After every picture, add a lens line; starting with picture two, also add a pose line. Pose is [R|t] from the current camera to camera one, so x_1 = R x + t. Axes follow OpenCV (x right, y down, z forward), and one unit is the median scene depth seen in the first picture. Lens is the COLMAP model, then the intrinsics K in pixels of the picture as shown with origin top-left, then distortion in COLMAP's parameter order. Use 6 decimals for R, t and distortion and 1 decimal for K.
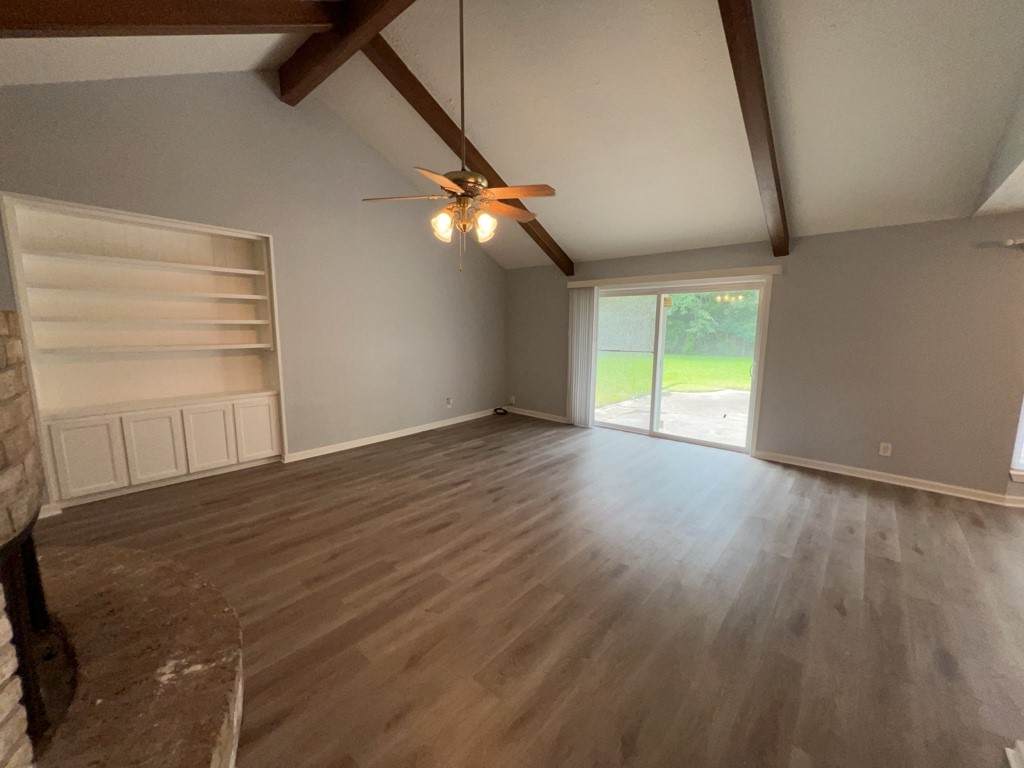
lens RADIAL K [[407.7, 0, 512.2], [0, 407.7, 380.9], [0, 0, 1]] dist [-0.002807, 0.000614]
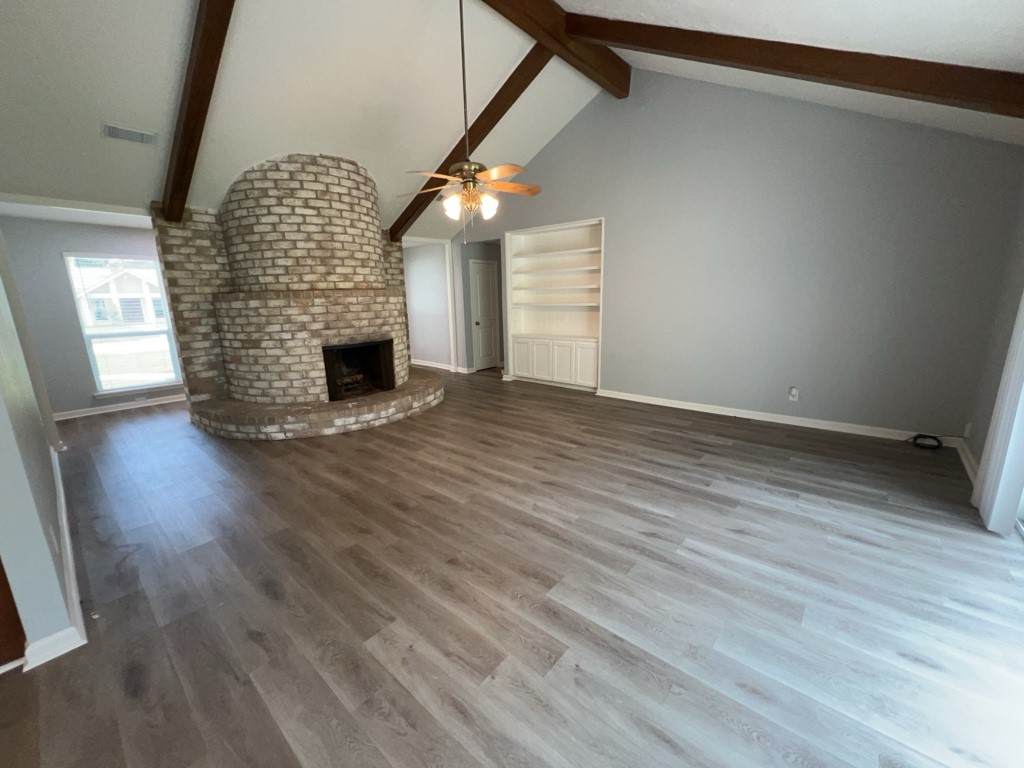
lens RADIAL K [[407.7, 0, 512.1], [0, 407.7, 384.4], [0, 0, 1]] dist [-0.002807, 0.000614]
pose [[0.005023, 0.206534, -0.978427, 0.931674], [-0.109378, 0.972682, 0.204760, -0.091899], [0.993988, 0.105990, 0.027476, 0.887901]]
